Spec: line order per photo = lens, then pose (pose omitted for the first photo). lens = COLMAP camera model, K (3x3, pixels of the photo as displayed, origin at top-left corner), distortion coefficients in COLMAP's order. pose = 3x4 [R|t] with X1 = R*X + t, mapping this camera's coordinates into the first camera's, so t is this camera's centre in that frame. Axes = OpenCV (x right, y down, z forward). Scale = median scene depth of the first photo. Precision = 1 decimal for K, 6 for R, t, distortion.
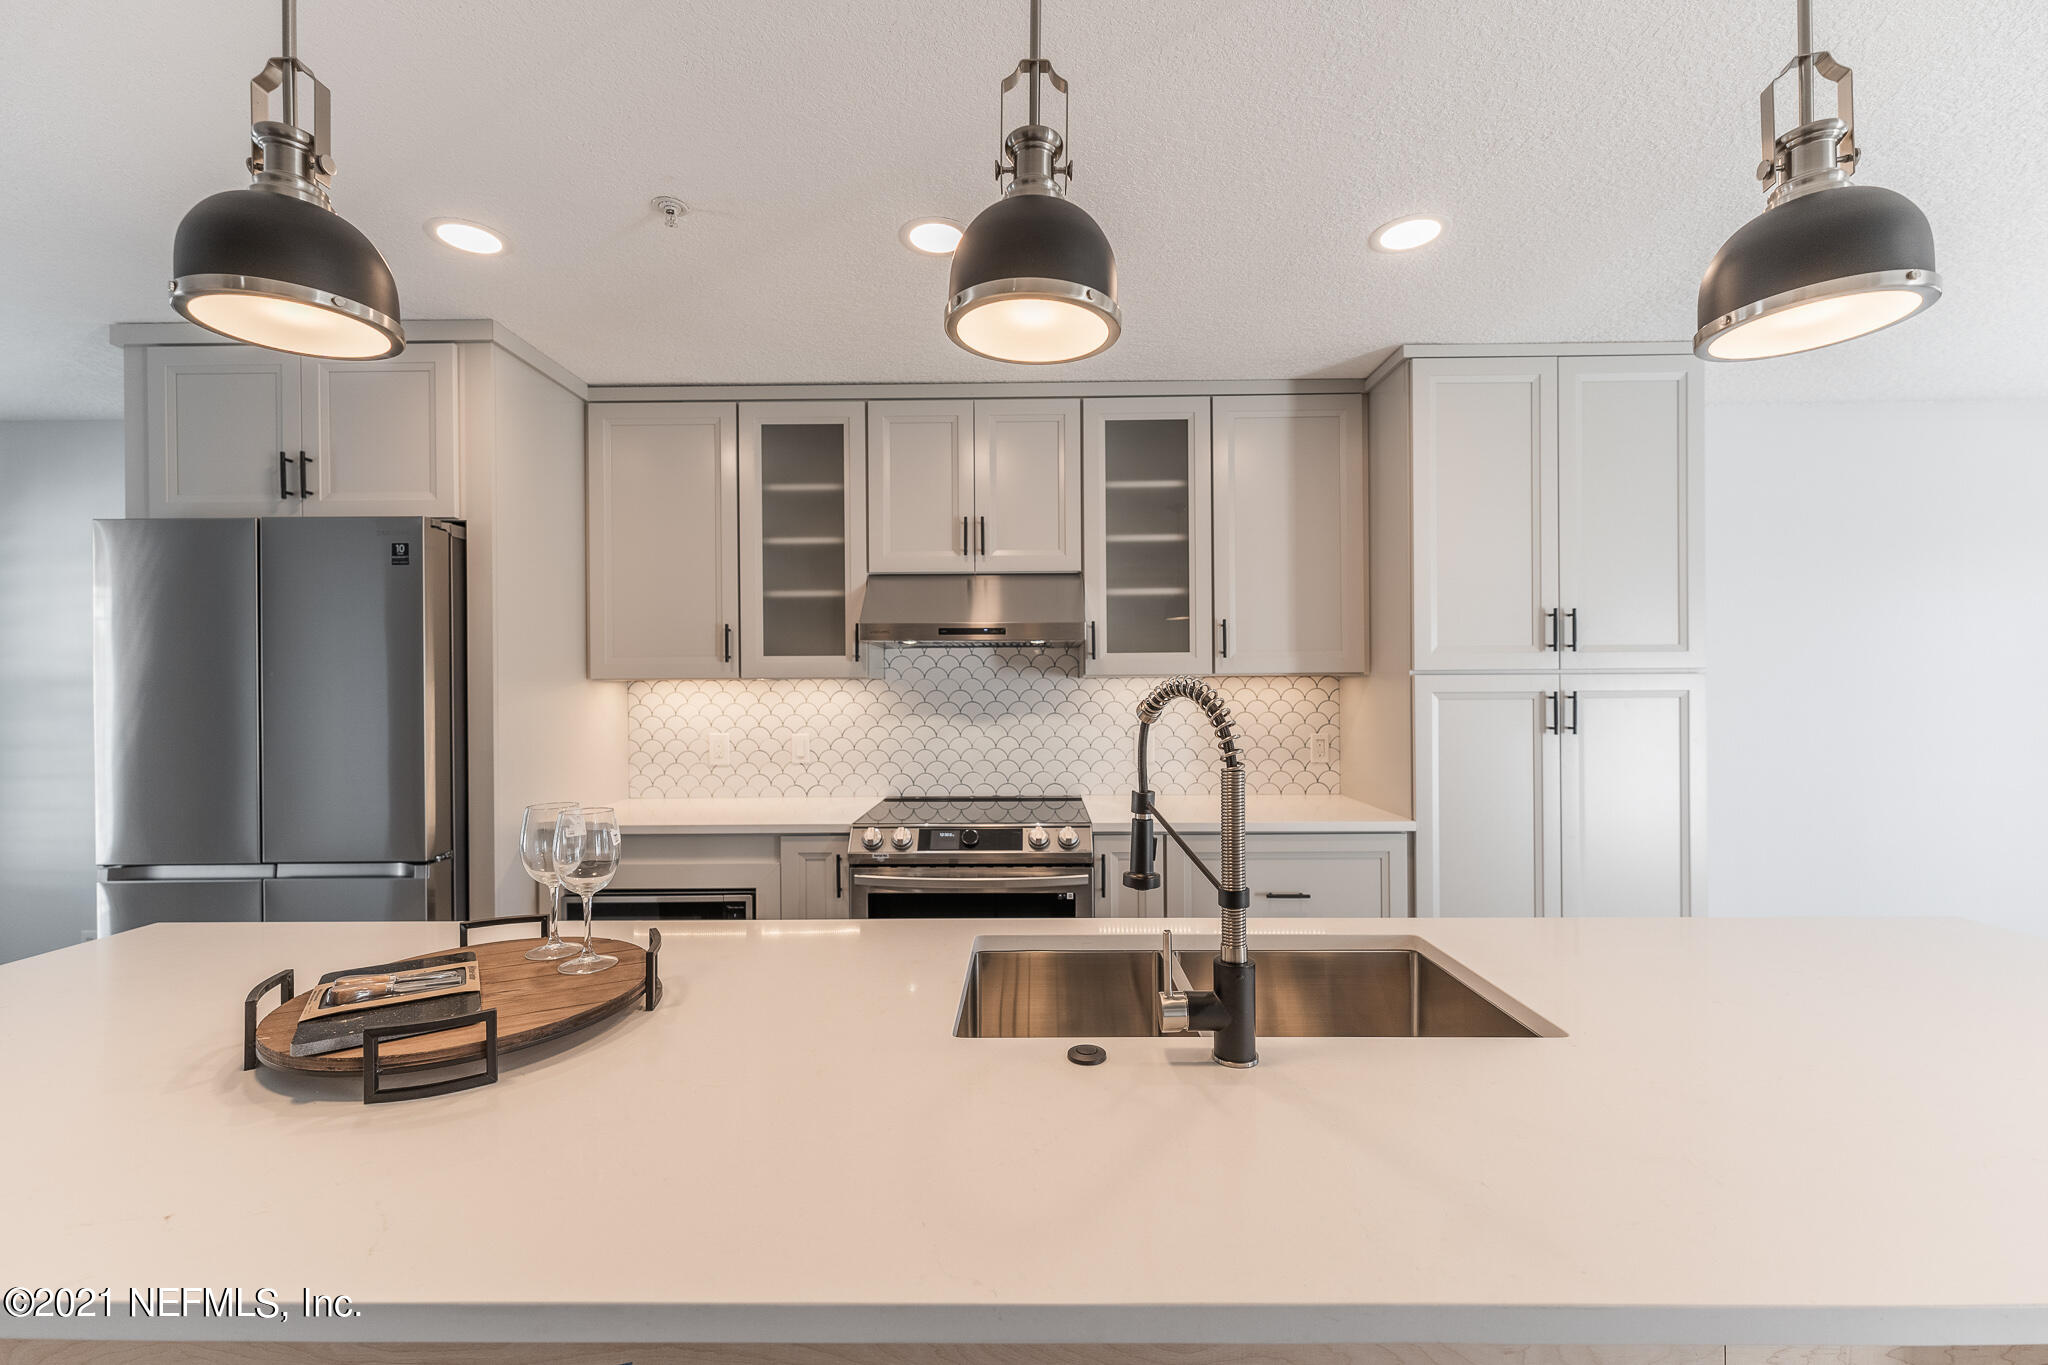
lens RADIAL K [[829.3, 0, 1026.0], [0, 829.3, 689.2], [0, 0, 1]] dist [0.003151, -0.000527]
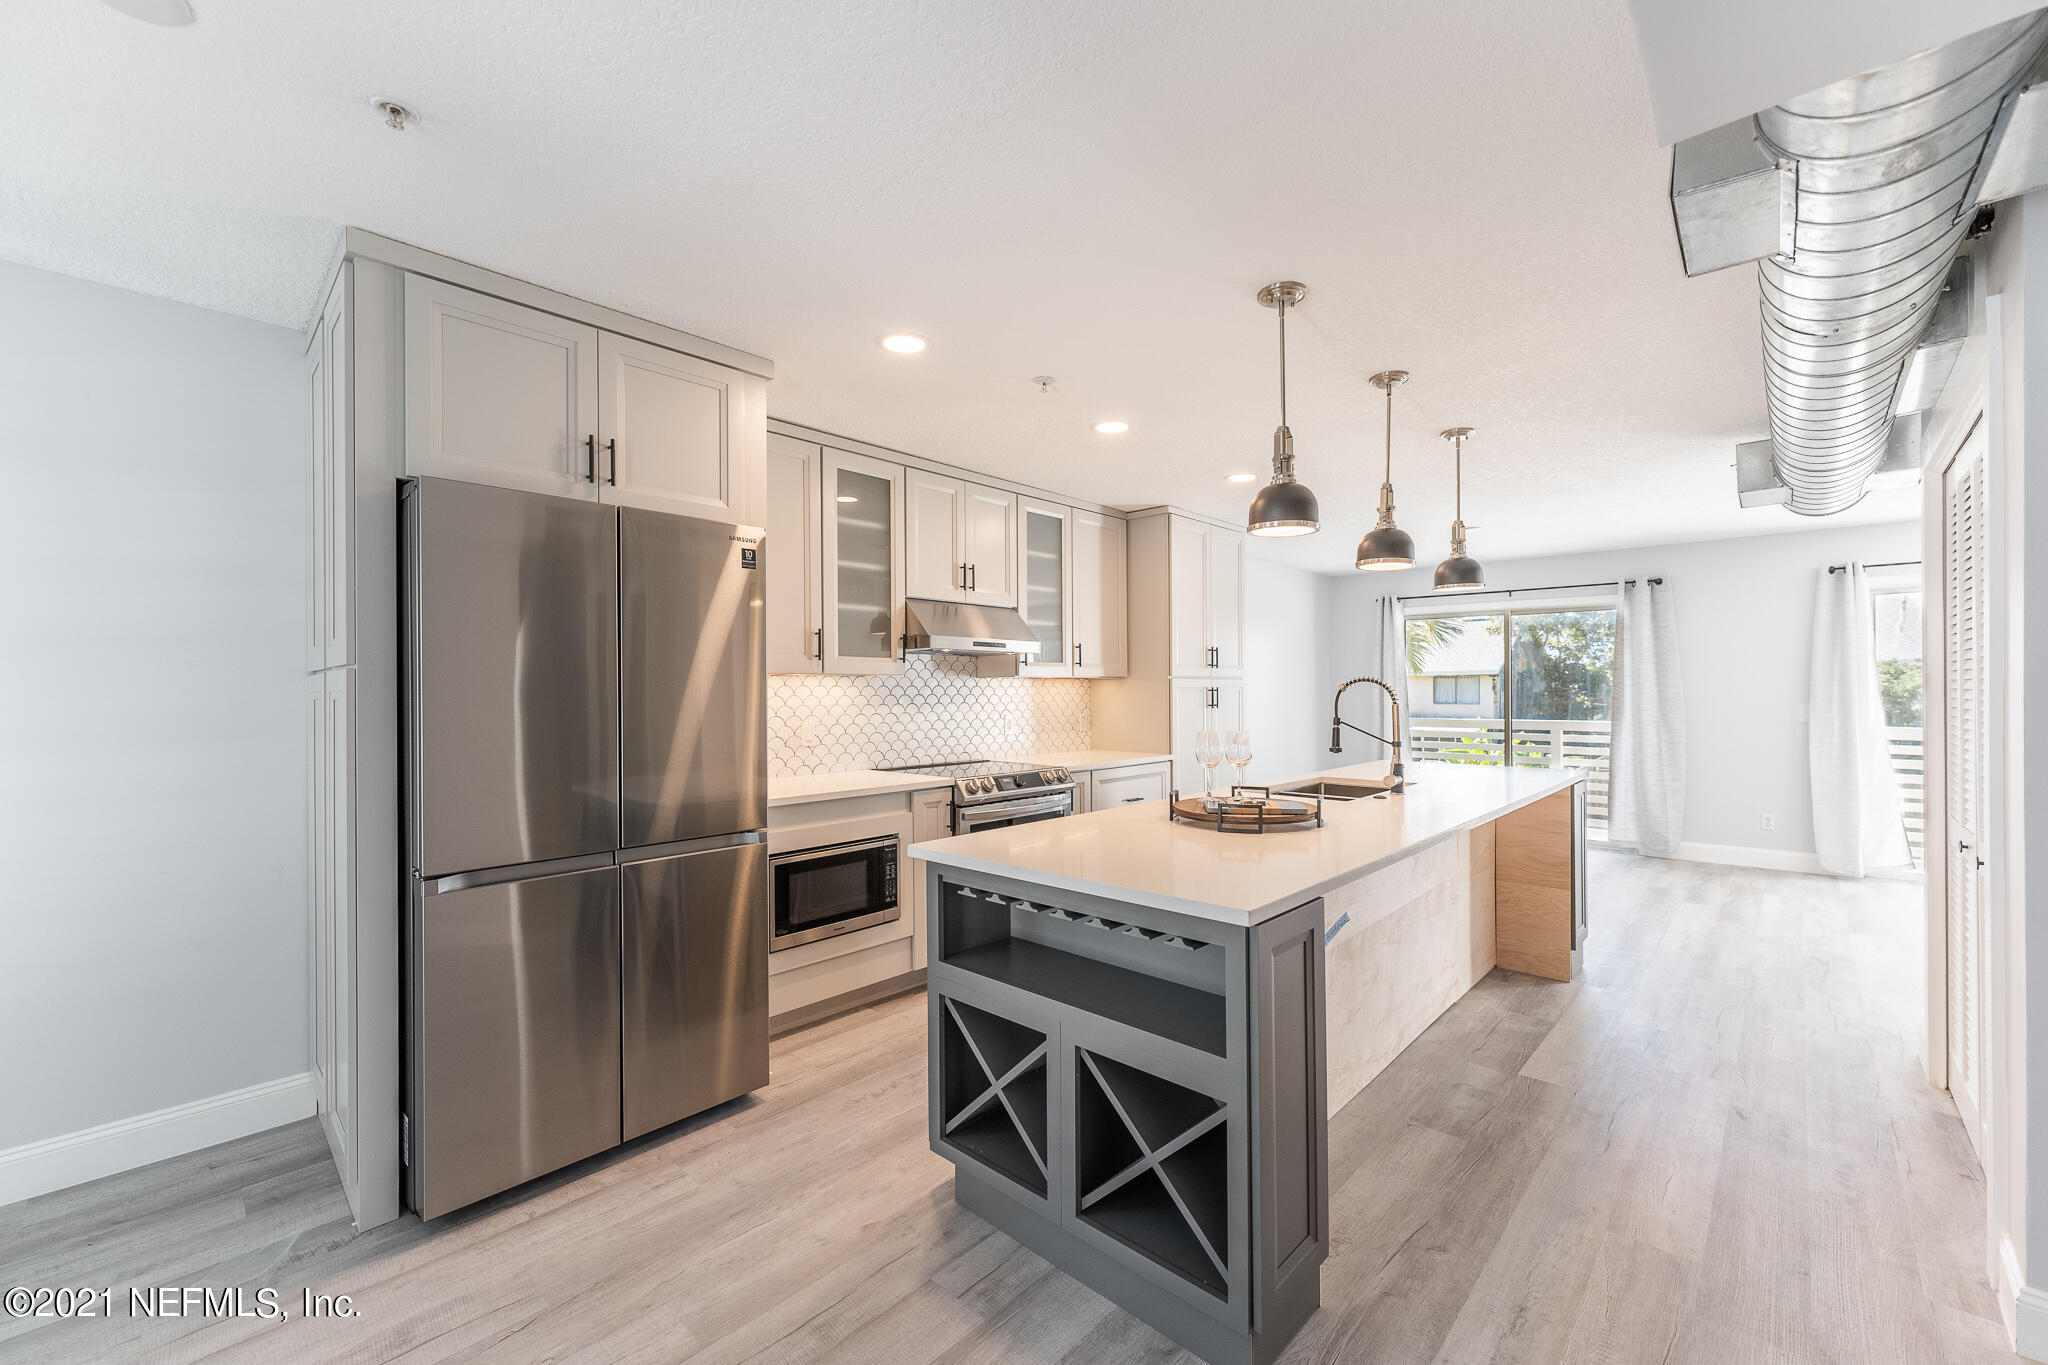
lens RADIAL K [[829.3, 0, 1025.6], [0, 829.3, 687.7], [0, 0, 1]] dist [0.003151, -0.000527]
pose [[0.671627, 0.005569, 0.740869, -1.044685], [0.002305, 0.999951, -0.009607, 0.019405], [-0.740886, 0.008160, 0.671581, -0.030398]]
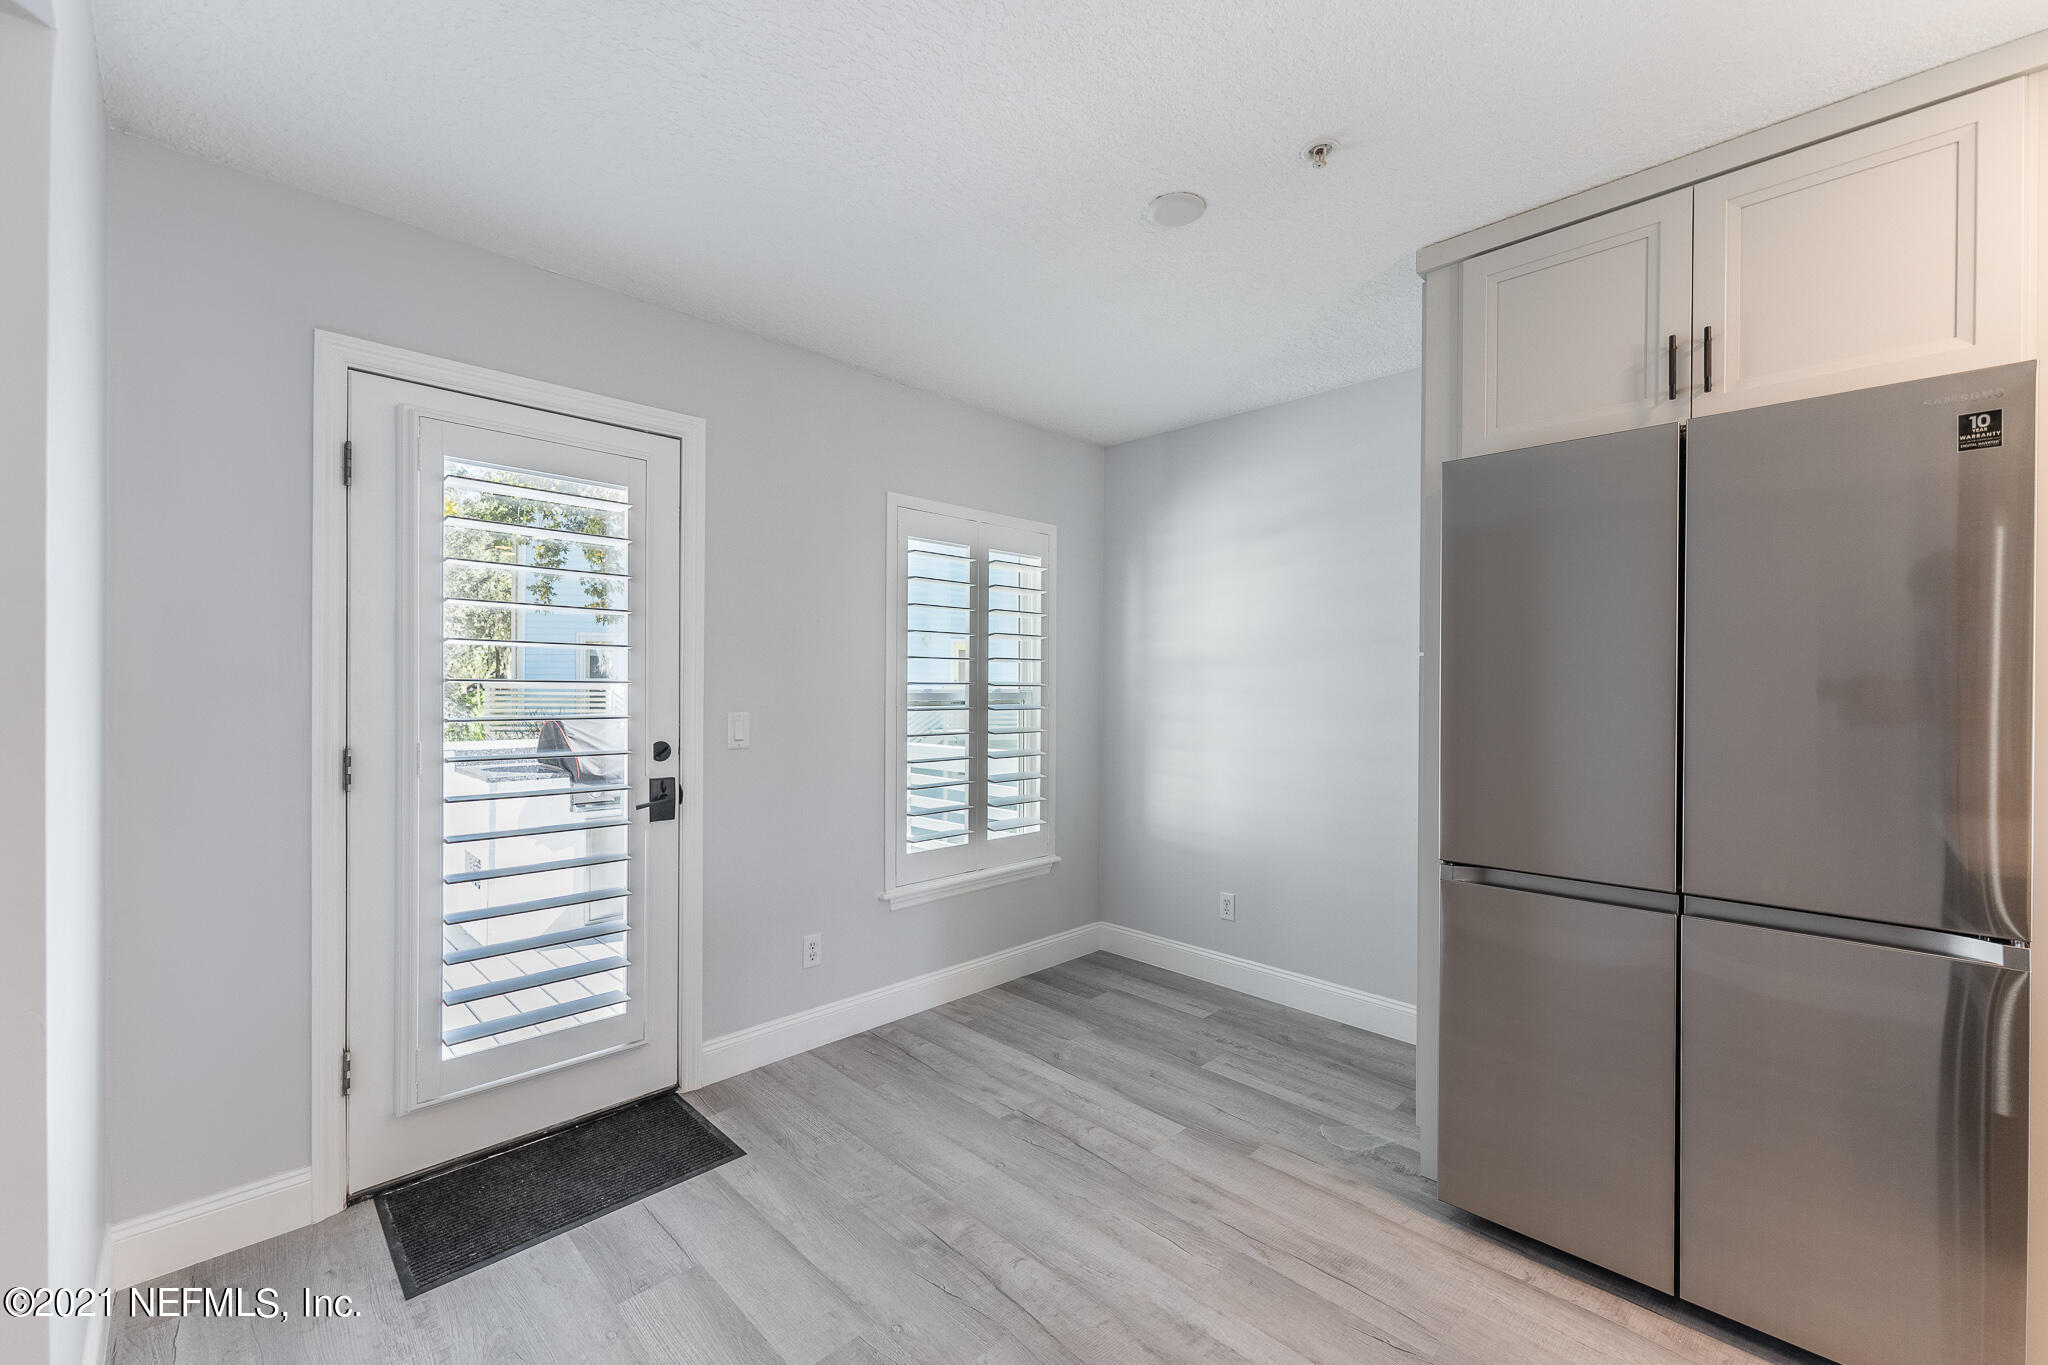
lens RADIAL K [[829.3, 0, 1016.4], [0, 829.3, 685.4], [0, 0, 1]] dist [0.003151, -0.000527]
pose [[0.711889, 0.012968, -0.702173, -0.644567], [-0.012819, 0.999903, 0.005471, 0.023223], [0.702175, 0.005107, 0.711986, 0.054338]]
